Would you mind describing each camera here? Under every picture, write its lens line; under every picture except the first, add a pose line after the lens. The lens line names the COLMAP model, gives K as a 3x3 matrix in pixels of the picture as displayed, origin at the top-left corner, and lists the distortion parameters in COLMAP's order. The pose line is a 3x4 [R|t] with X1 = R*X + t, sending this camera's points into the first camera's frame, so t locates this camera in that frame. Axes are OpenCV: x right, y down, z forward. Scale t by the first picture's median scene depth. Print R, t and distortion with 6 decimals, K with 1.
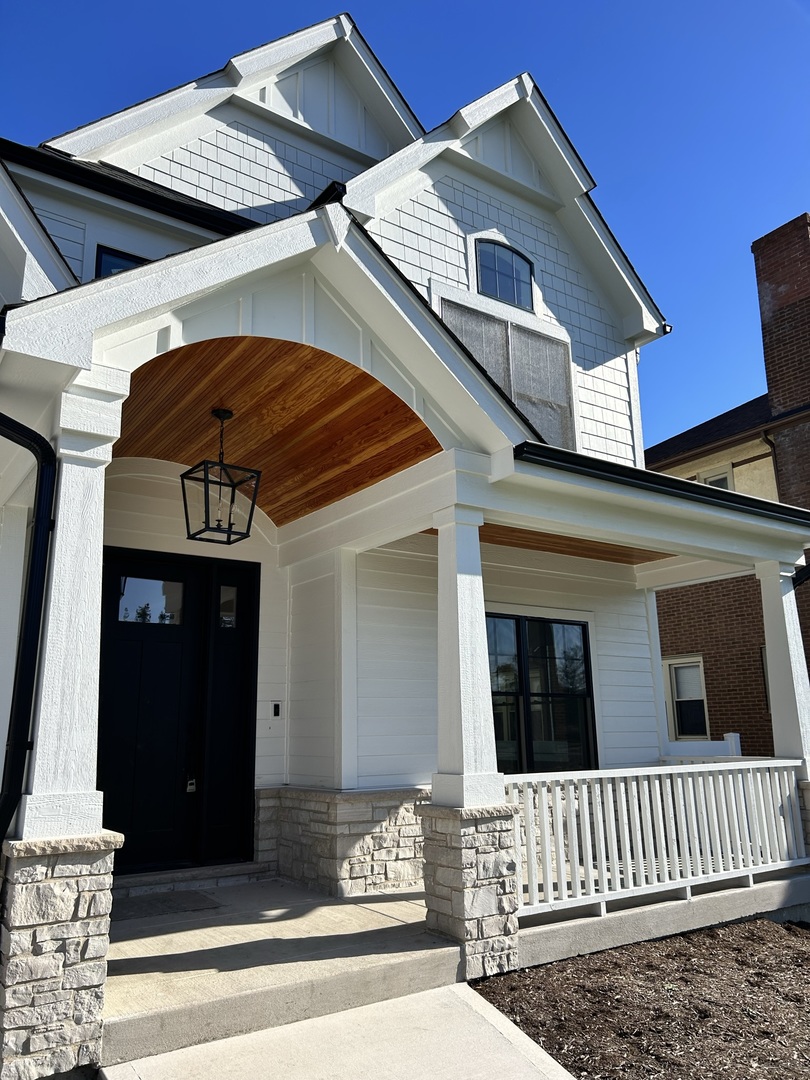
lens RADIAL K [[815.8, 0, 396.3], [0, 815.8, 548.1], [0, 0, 1]] dist [0.033703, -0.035853]
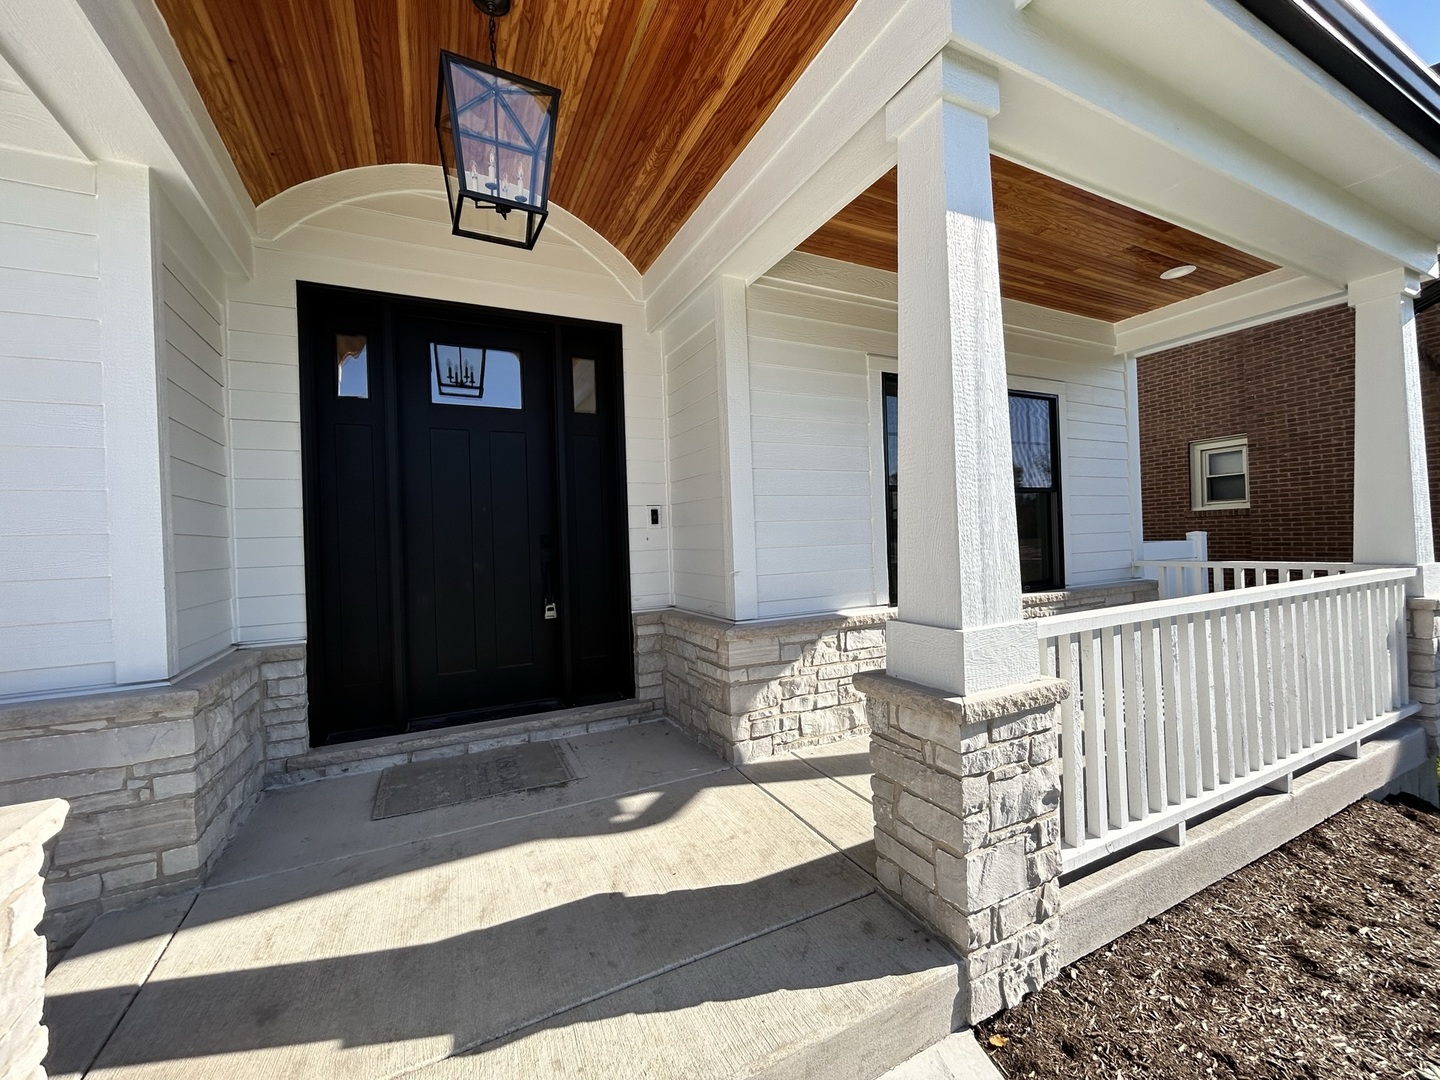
lens RADIAL K [[586.2, 0, 719.0], [0, 586.2, 538.2], [0, 0, 1]] dist [-0.000057, -0.000277]
pose [[0.990109, -0.019432, -0.138946, -0.008529], [0.049725, 0.974675, 0.218026, 0.113215], [0.131191, -0.222779, 0.966001, 0.525012]]
